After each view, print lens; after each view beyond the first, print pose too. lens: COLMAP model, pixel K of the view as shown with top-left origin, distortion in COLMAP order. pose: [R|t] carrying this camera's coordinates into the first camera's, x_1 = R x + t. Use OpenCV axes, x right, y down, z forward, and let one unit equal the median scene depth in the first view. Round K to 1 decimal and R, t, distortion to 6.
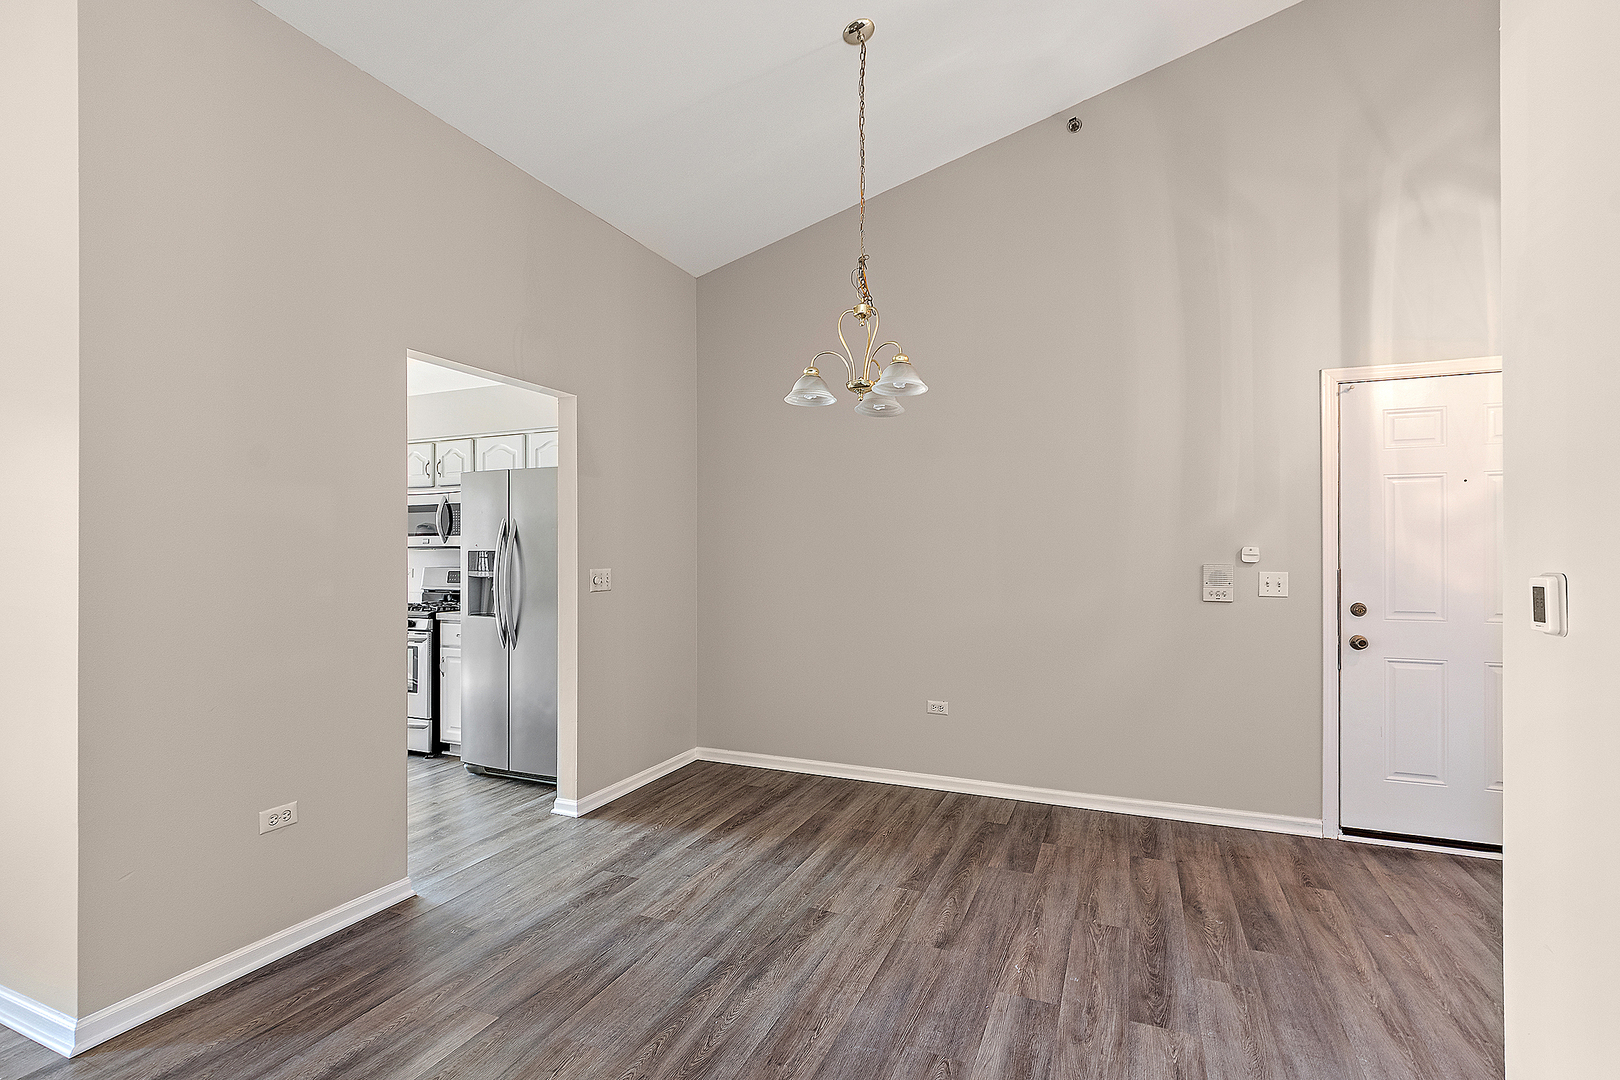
lens RADIAL K [[739.7, 0, 810.8], [0, 739.7, 546.4], [0, 0, 1]] dist [-0.017600, 0.006846]
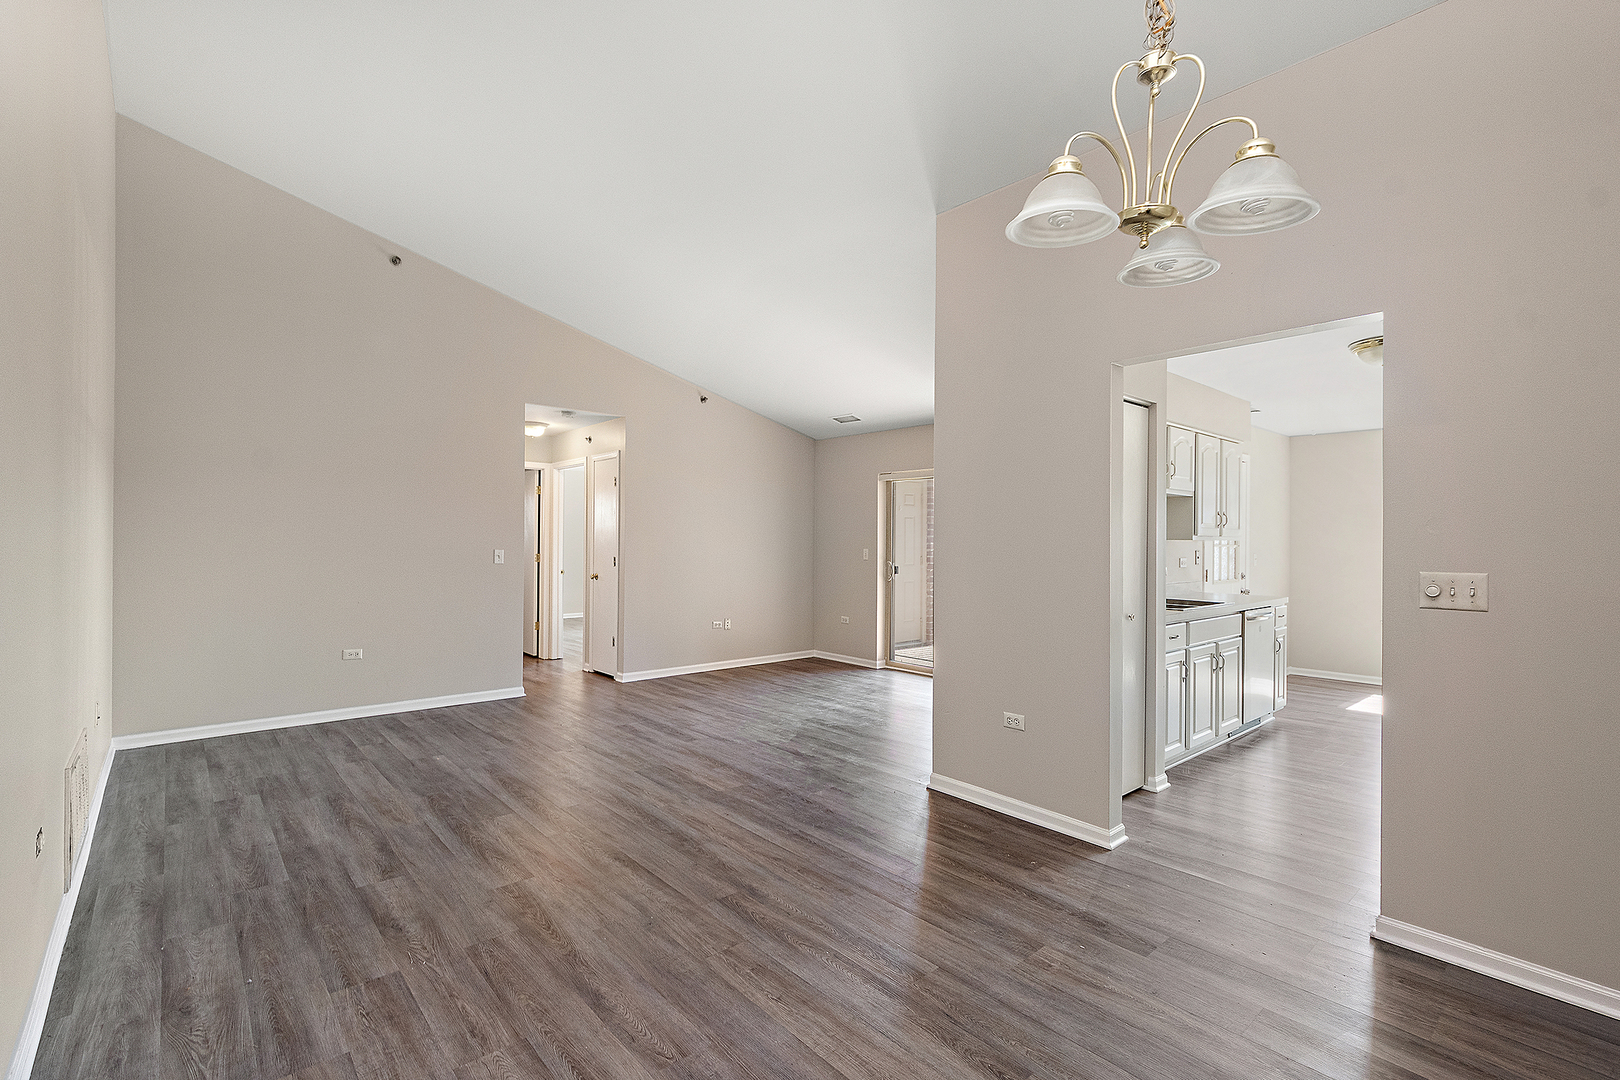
lens RADIAL K [[739.7, 0, 810.8], [0, 739.7, 546.4], [0, 0, 1]] dist [-0.017600, 0.006846]
pose [[-0.428018, 0.011231, -0.903701, 0.629398], [-0.002553, 0.999904, 0.013636, 0.000080], [0.903767, 0.008144, -0.427948, 1.010585]]
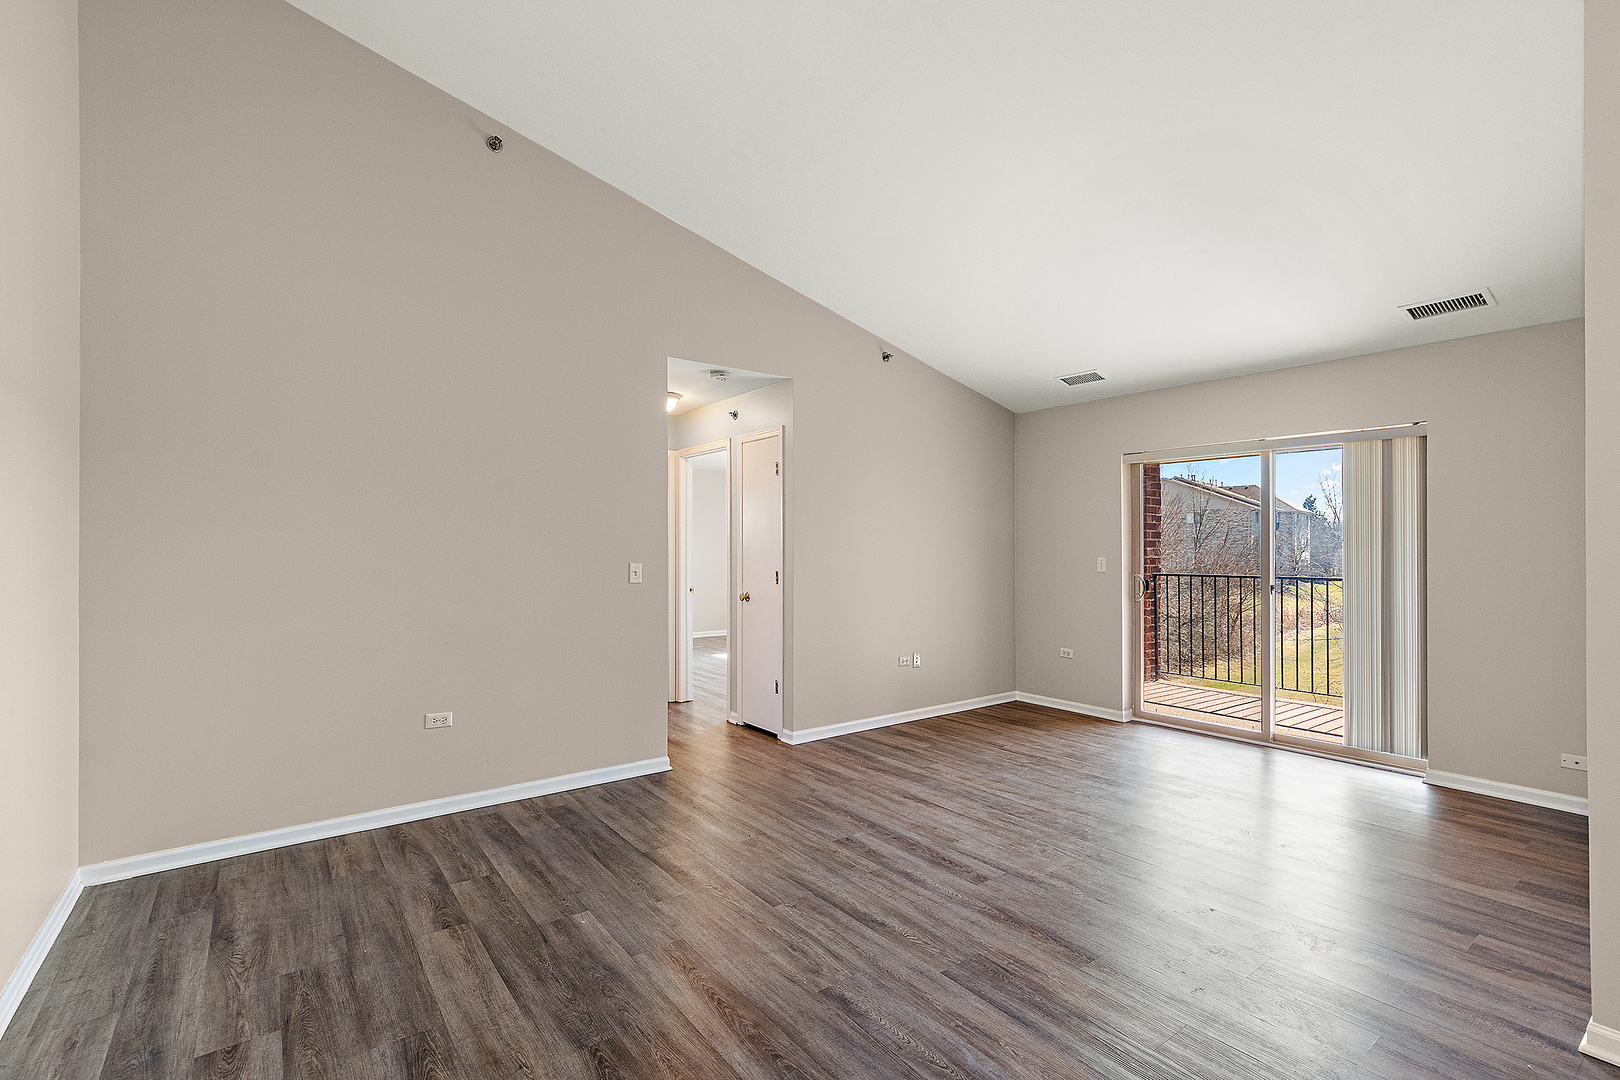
lens RADIAL K [[742.3, 0, 802.6], [0, 742.3, 551.3], [0, 0, 1]] dist [-0.014262, 0.008531]
pose [[-0.505607, 0.013170, -0.862663, 0.243136], [0.005993, 0.999913, 0.011752, 0.000620], [0.862743, 0.000772, -0.505642, 0.381586]]
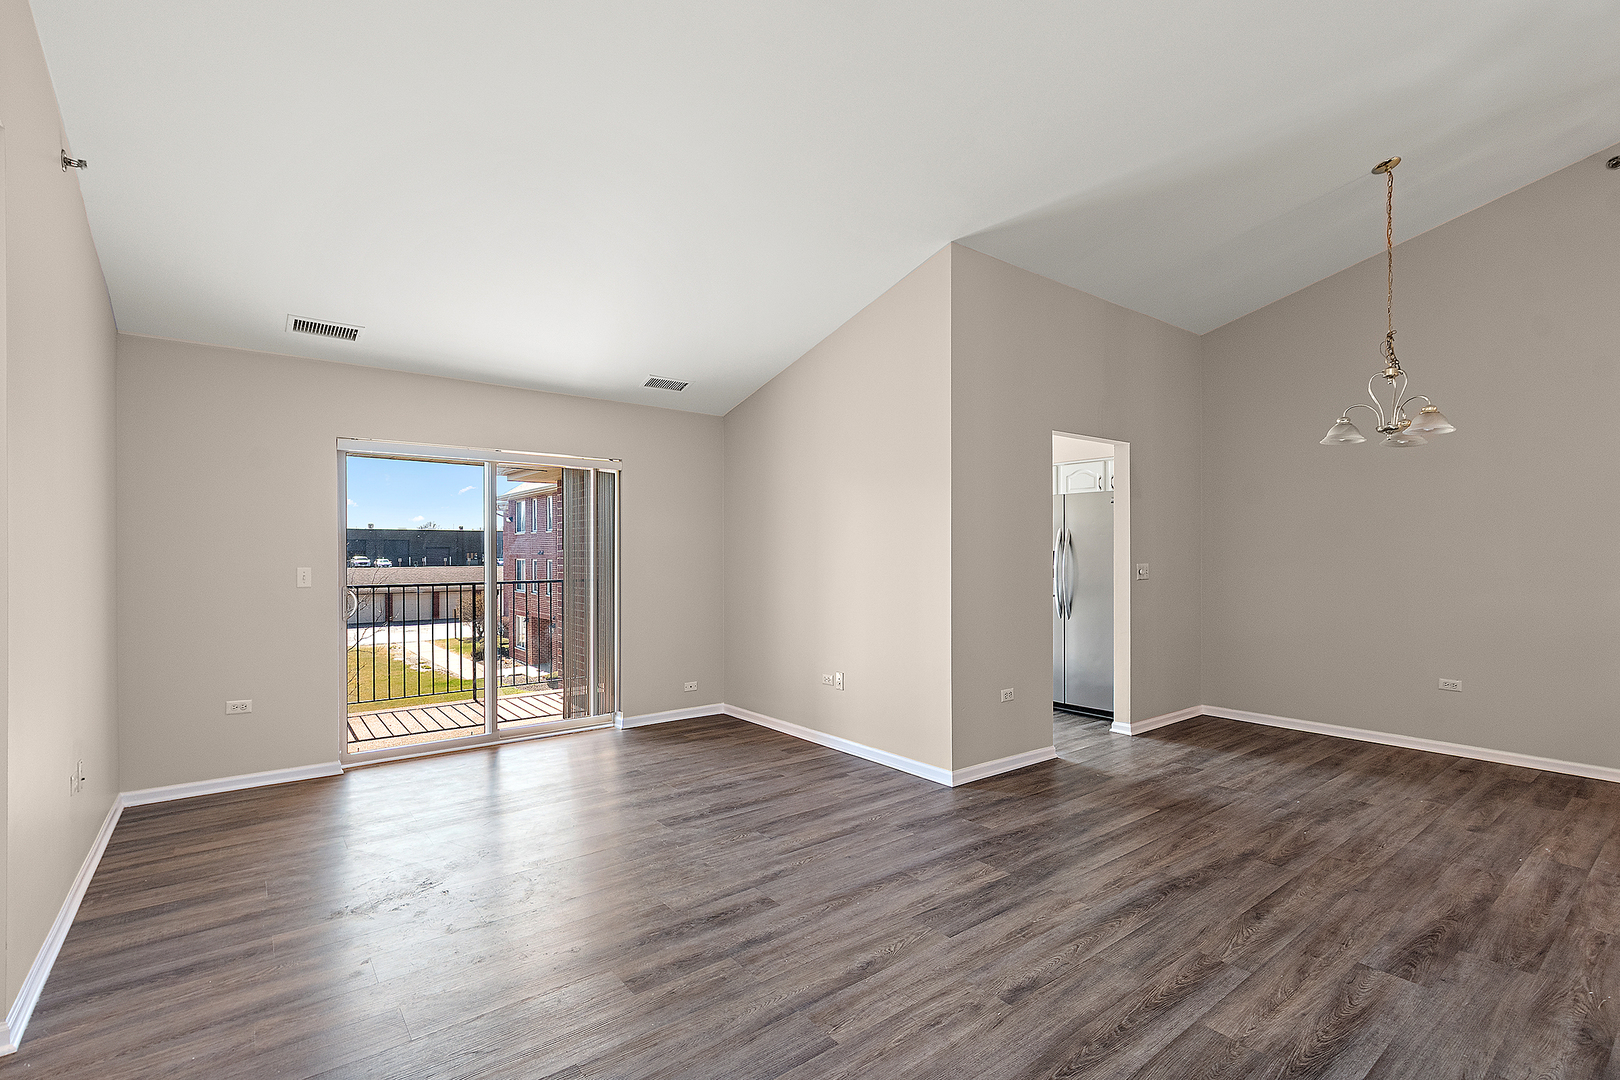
lens RADIAL K [[739.7, 0, 810.8], [0, 739.7, 546.4], [0, 0, 1]] dist [-0.017600, 0.006846]
pose [[0.876063, 0.000070, -0.482197, -0.213429], [0.000241, 1.000000, 0.000583, -0.002657], [0.482197, -0.000627, 0.876063, -0.691344]]
